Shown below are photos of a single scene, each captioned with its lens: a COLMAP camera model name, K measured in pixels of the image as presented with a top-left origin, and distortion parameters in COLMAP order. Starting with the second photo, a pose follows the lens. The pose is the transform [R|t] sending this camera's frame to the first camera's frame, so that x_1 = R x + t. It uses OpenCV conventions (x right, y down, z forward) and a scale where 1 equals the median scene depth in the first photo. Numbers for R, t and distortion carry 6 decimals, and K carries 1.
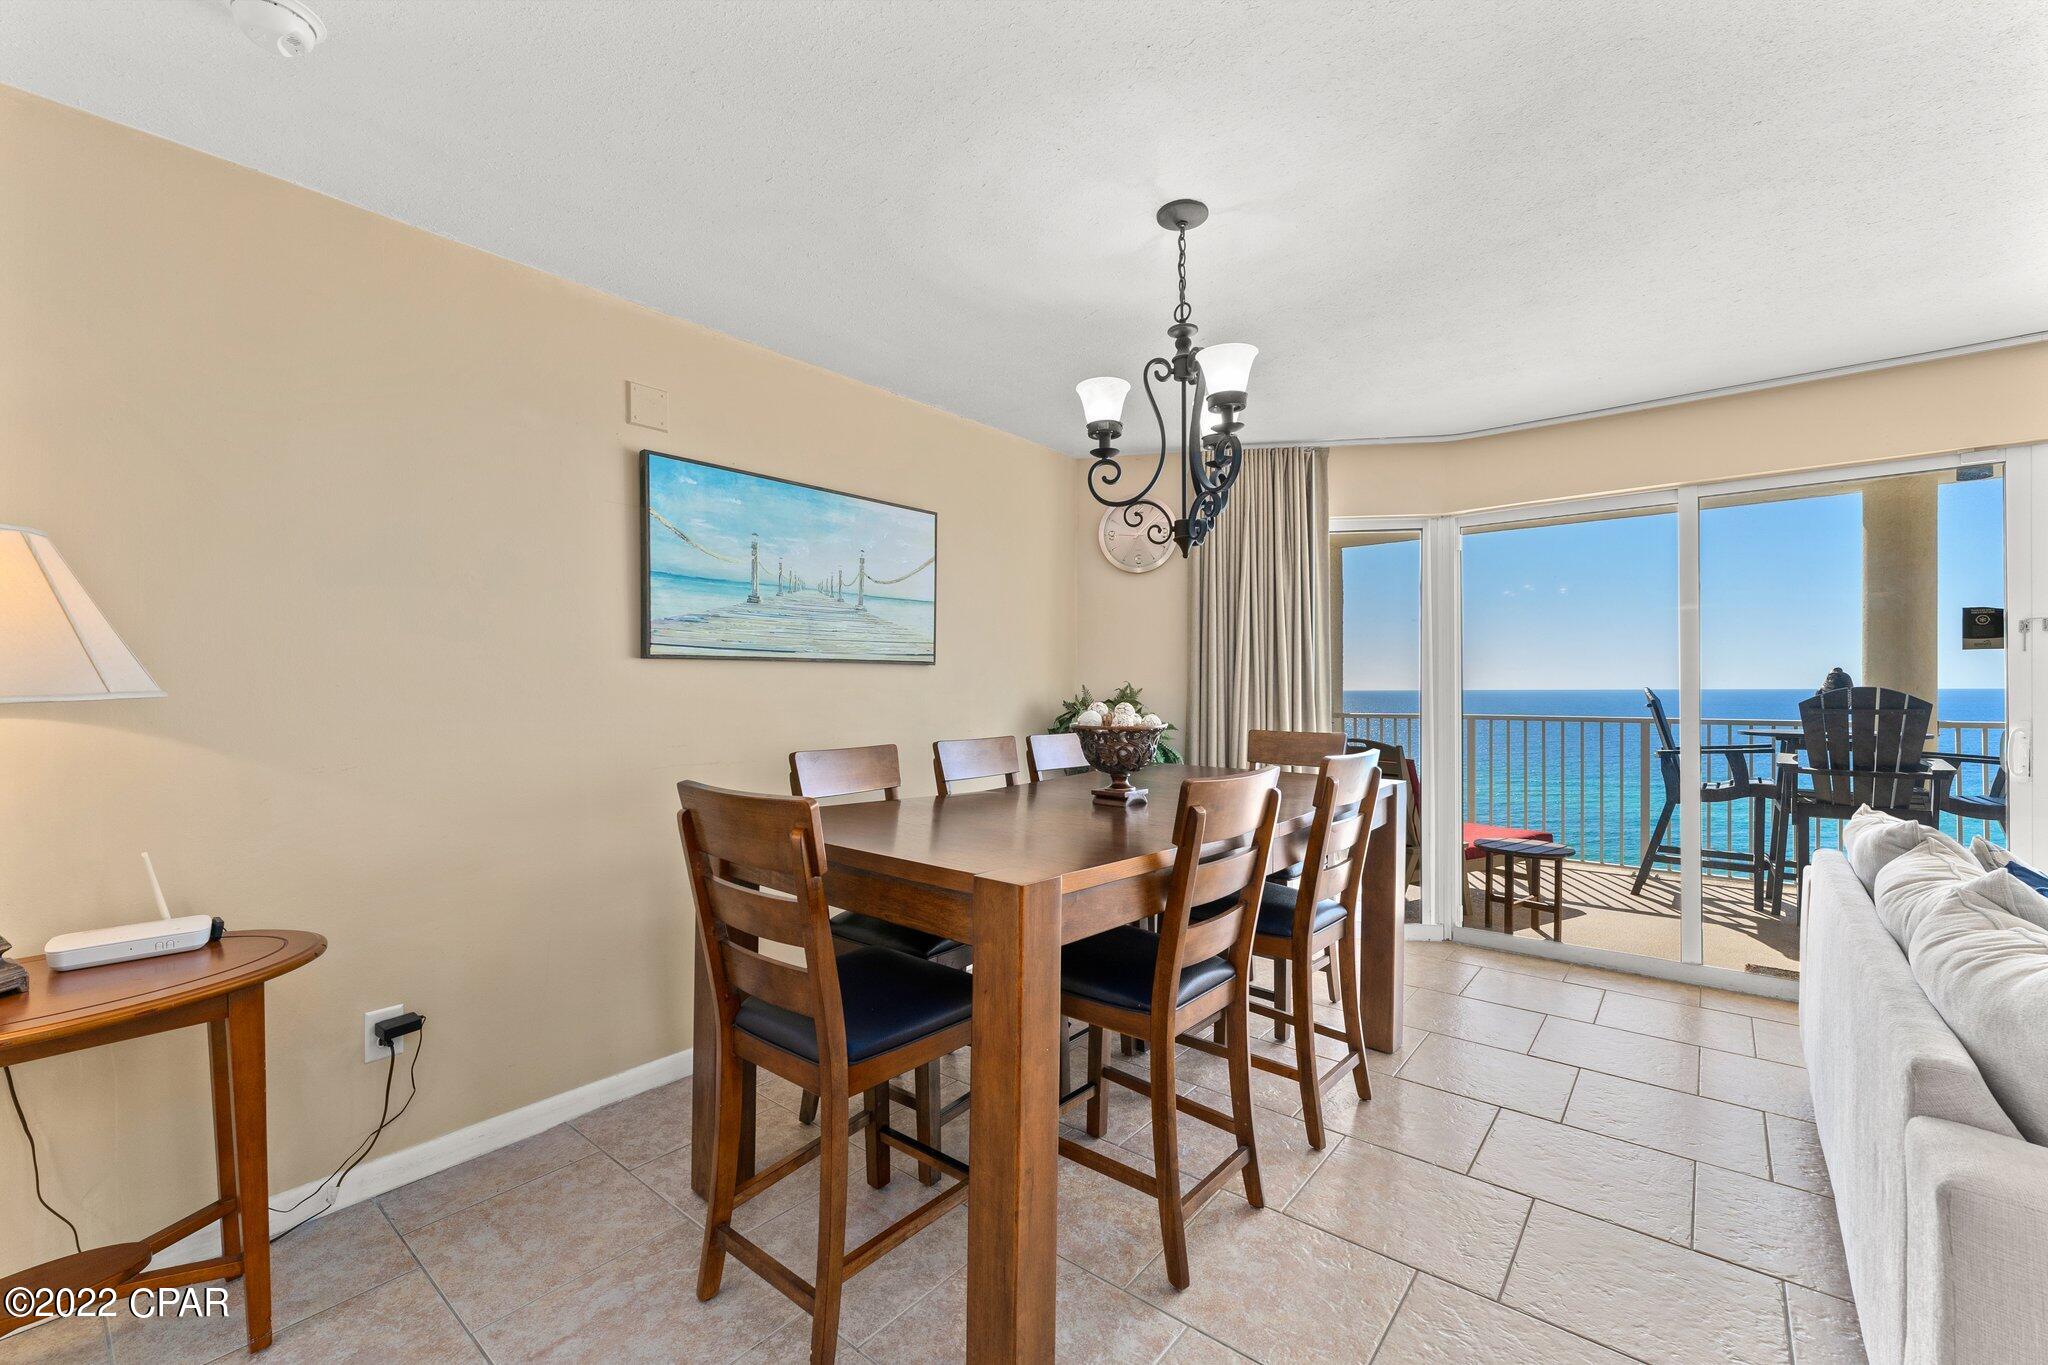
lens RADIAL K [[842.0, 0, 1015.6], [0, 842.0, 692.2], [0, 0, 1]] dist [-0.006395, 0.000185]
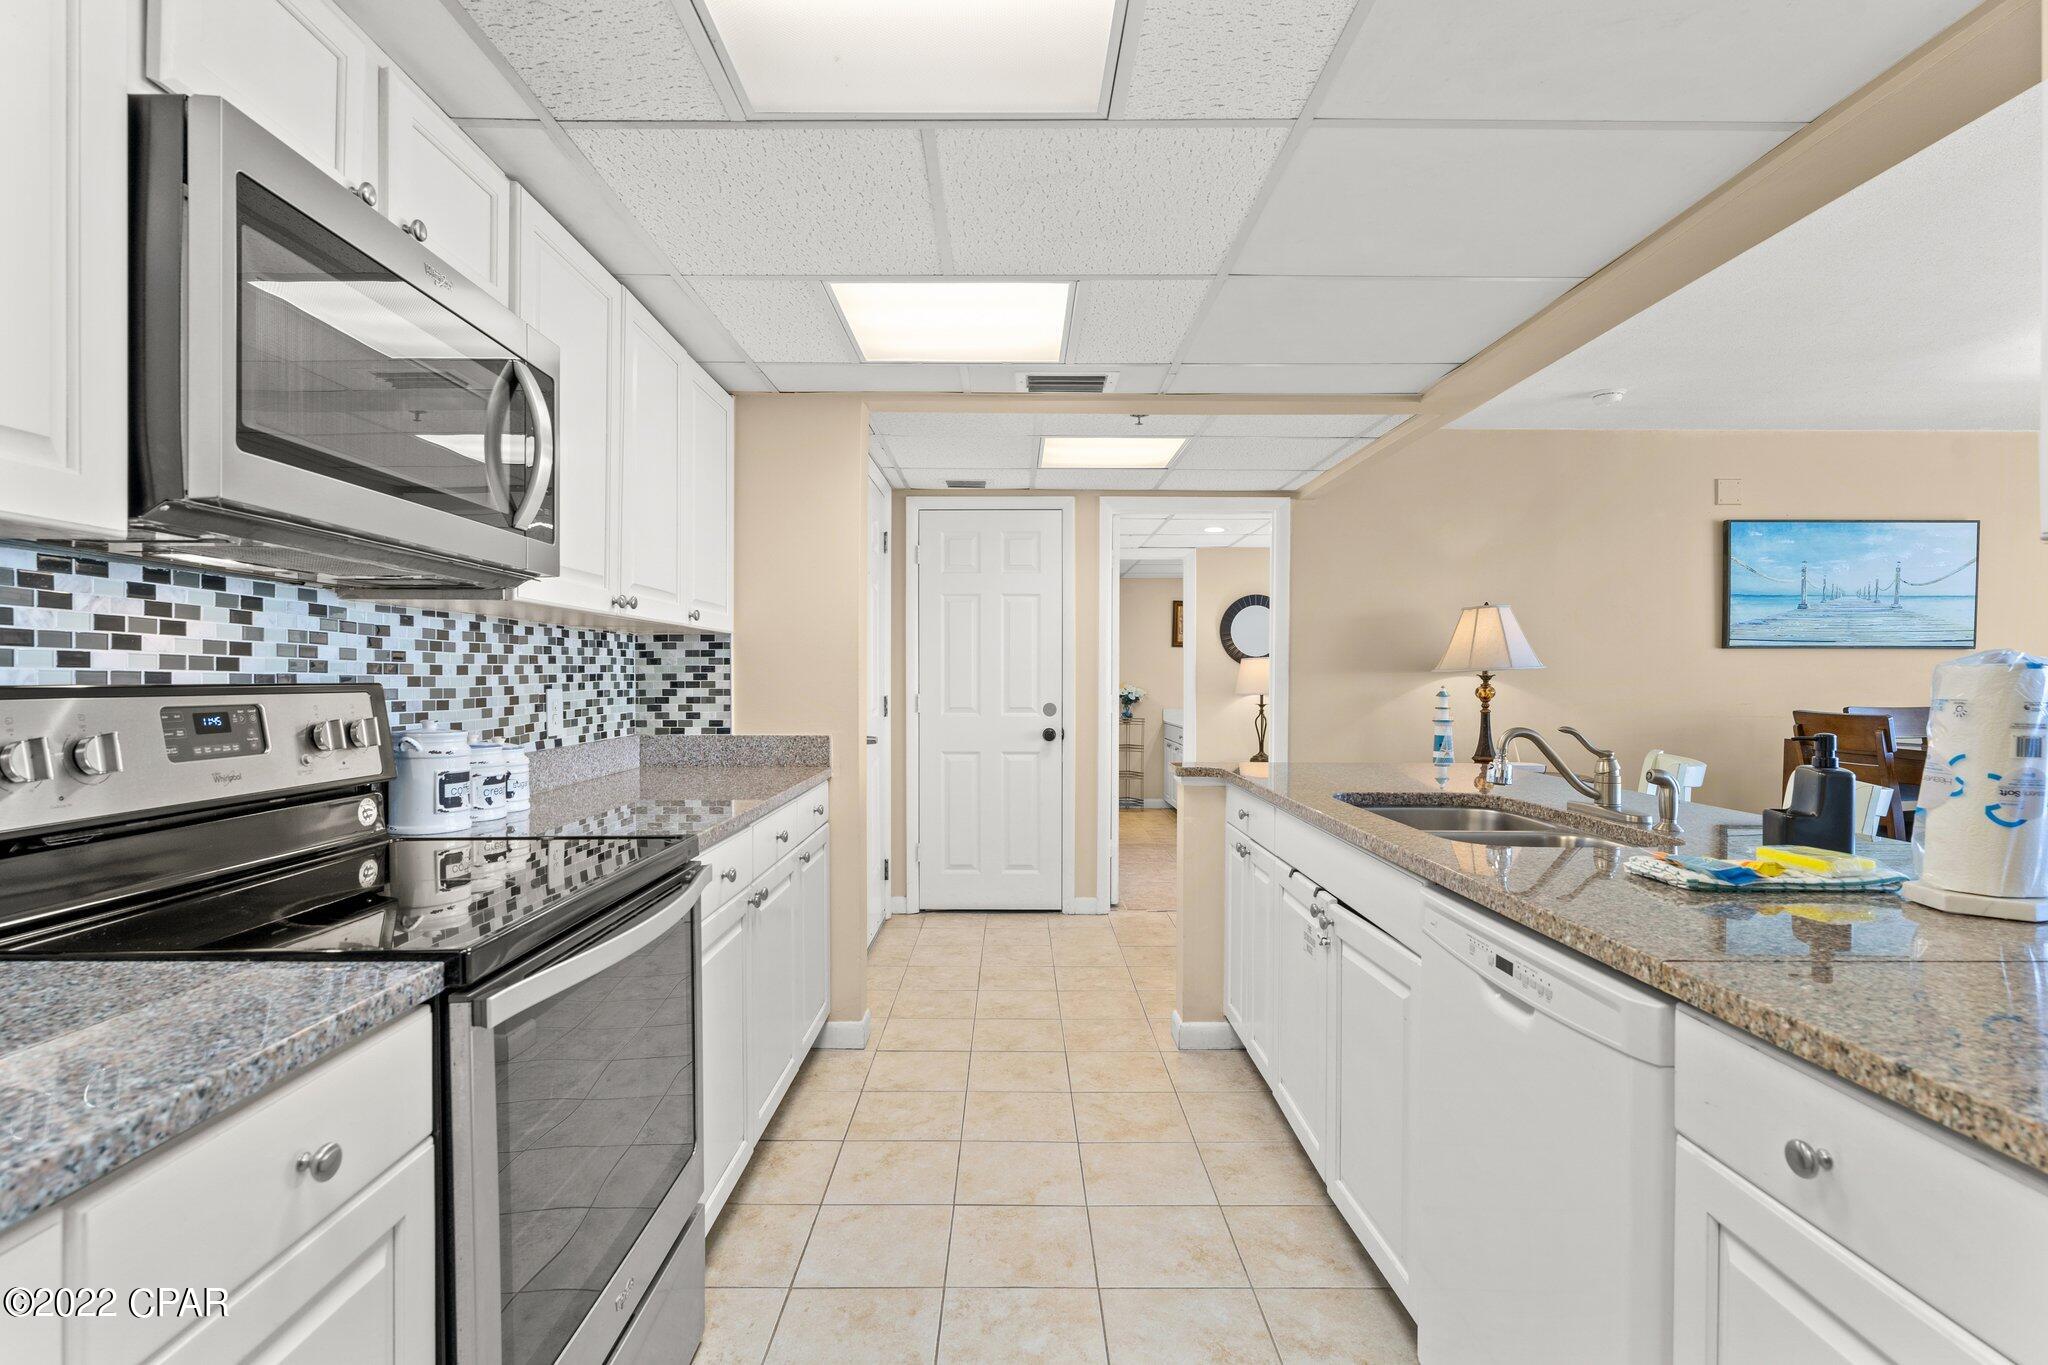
lens RADIAL K [[983.3, 0, 1016.7], [0, 983.3, 685.6], [0, 0, 1]] dist [0.001030, -0.000138]
pose [[0.644099, 0.010924, -0.764864, 0.099379], [-0.010301, 0.999931, 0.005606, 0.026828], [0.764872, 0.004268, 0.644168, -0.964555]]
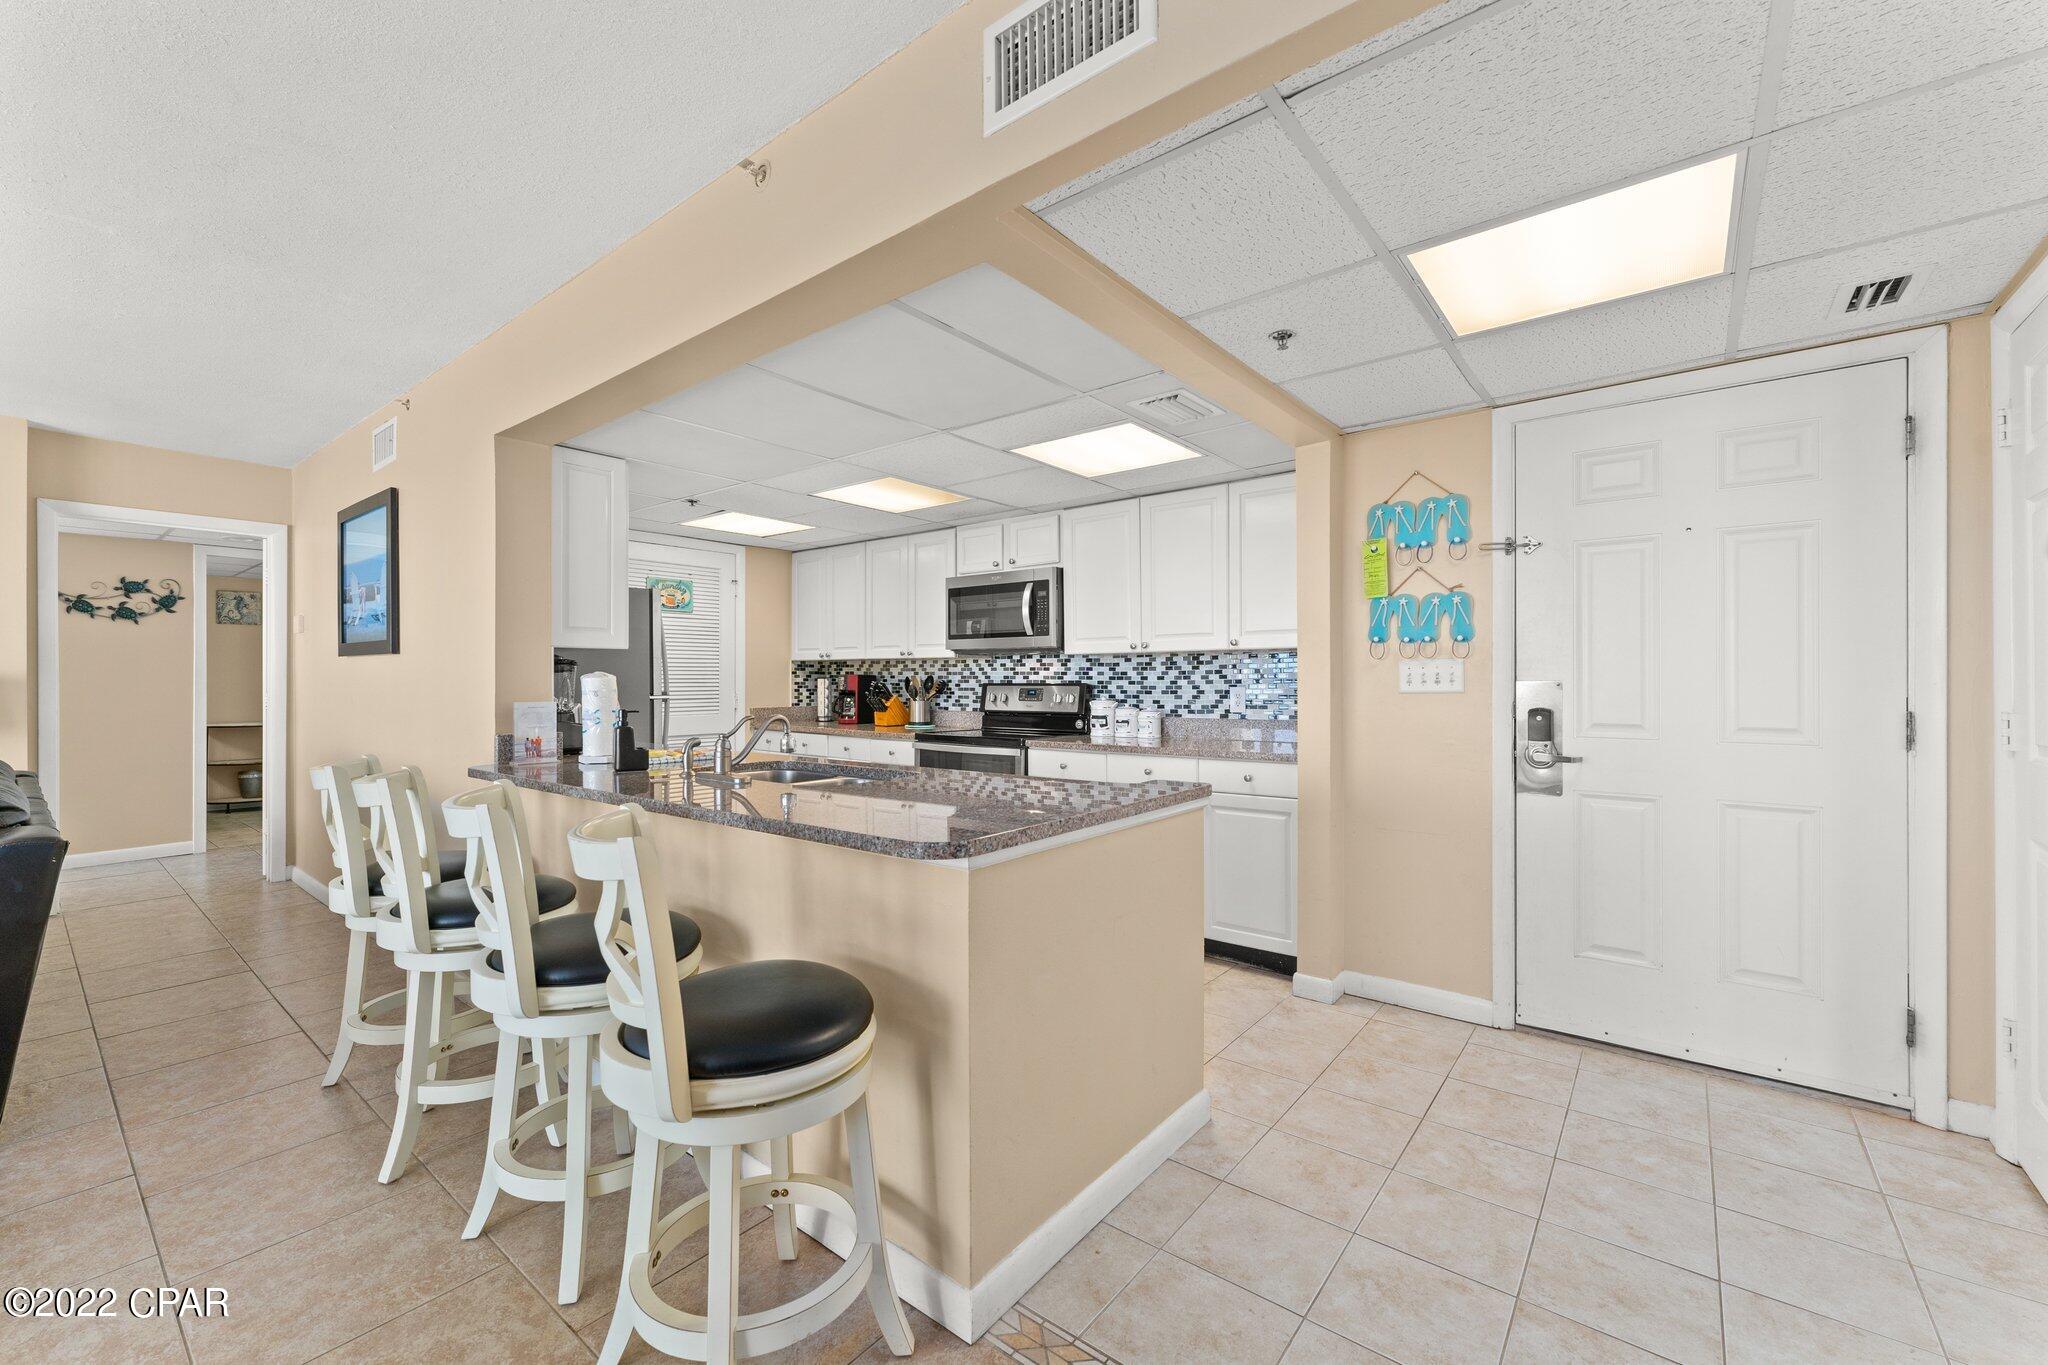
lens RADIAL K [[822.0, 0, 1009.1], [0, 822.0, 679.8], [0, 0, 1]] dist [-0.000826, -0.000259]
pose [[-0.999931, 0.006227, -0.009914, -0.376960], [0.006158, 0.999957, 0.006994, 0.016430], [0.009957, 0.006932, -0.999926, 0.434019]]
